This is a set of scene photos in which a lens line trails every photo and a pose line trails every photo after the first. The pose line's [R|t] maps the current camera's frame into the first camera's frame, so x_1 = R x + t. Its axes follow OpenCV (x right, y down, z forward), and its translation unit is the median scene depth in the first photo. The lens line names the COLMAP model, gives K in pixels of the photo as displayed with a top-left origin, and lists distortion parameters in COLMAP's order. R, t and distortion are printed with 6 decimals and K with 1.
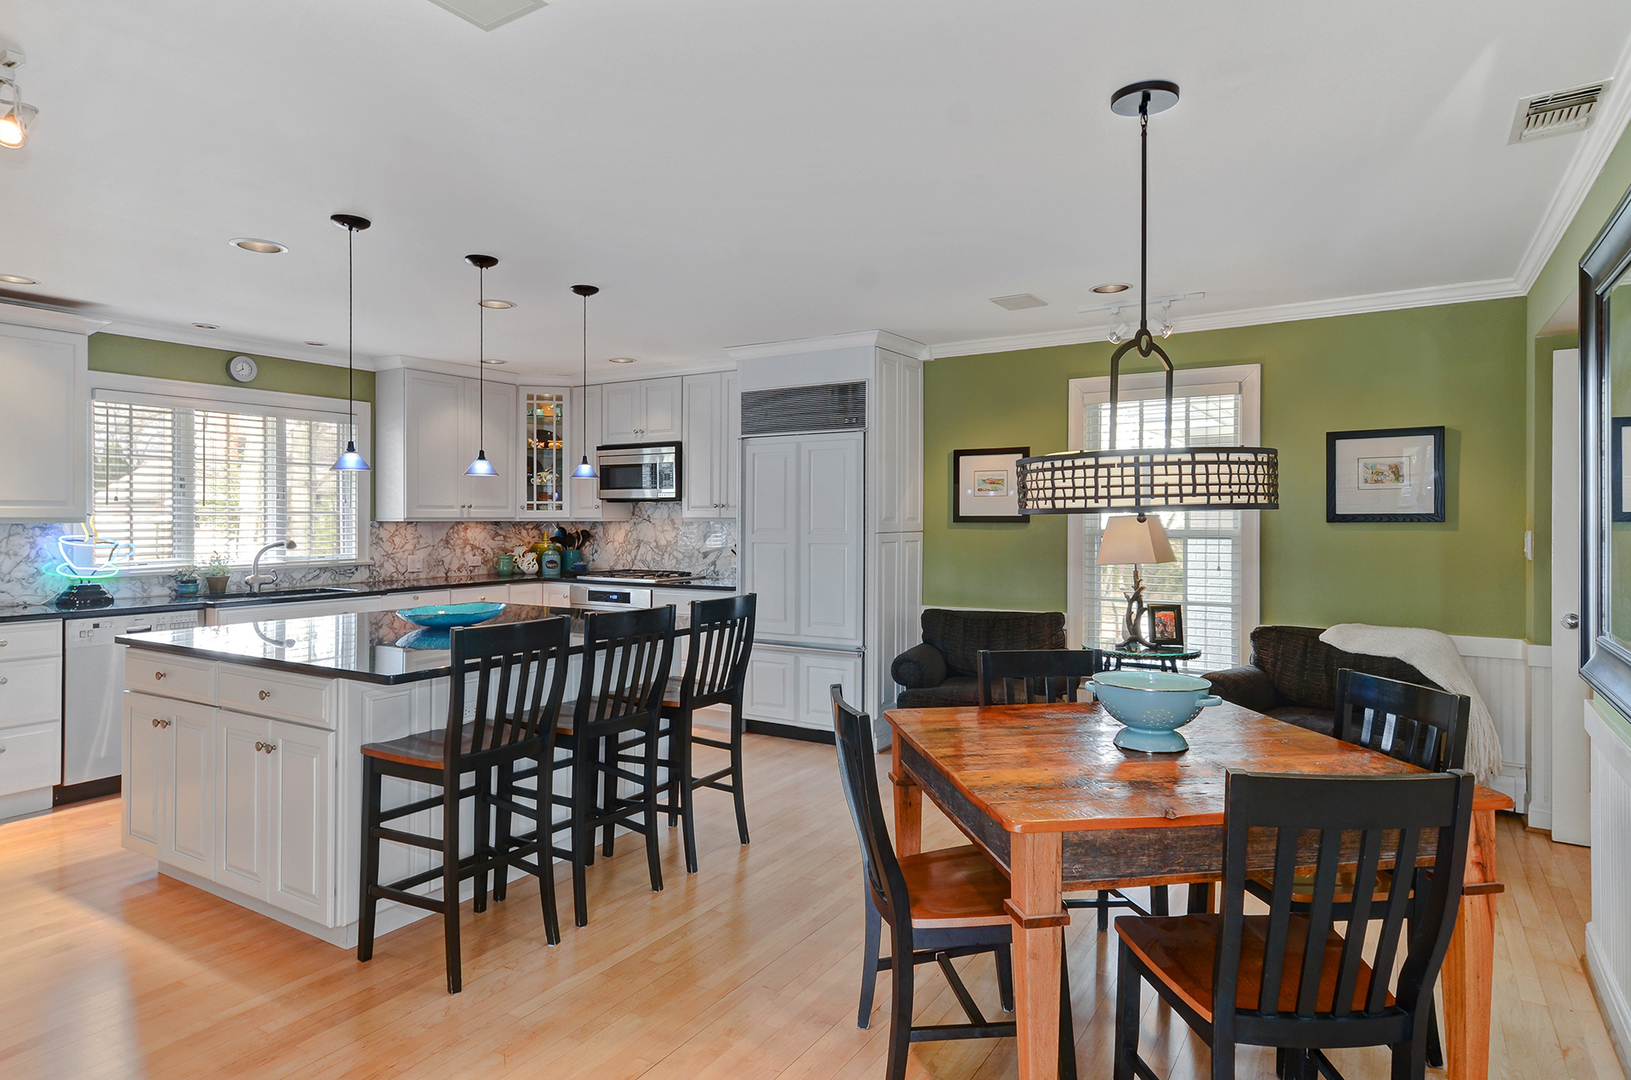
lens RADIAL K [[941.6, 0, 816.5], [0, 941.6, 531.0], [0, 0, 1]] dist [-0.001258, -0.000762]
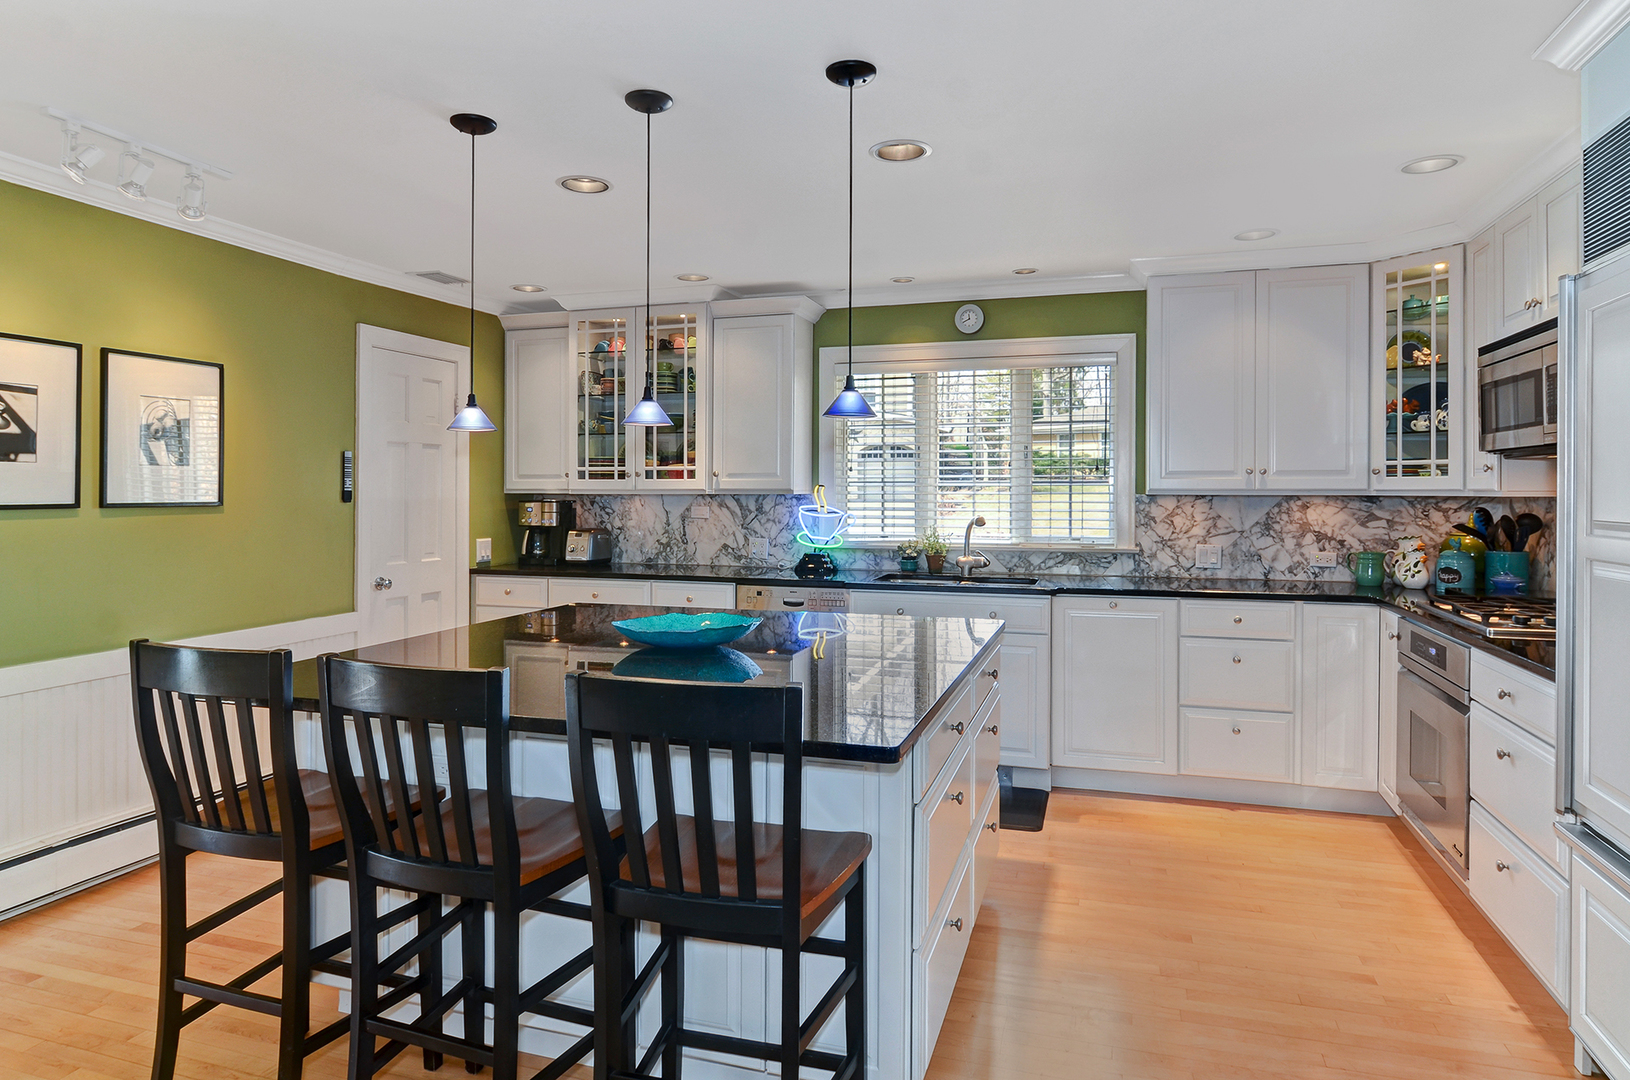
lens RADIAL K [[935.1, 0, 811.5], [0, 935.1, 476.1], [0, 0, 1]] dist [-0.004243, -0.003464]
pose [[0.249237, -0.009008, -0.968401, 0.162127], [-0.013472, 0.999828, -0.012768, -0.011216], [0.968349, 0.016229, 0.249072, 0.552217]]
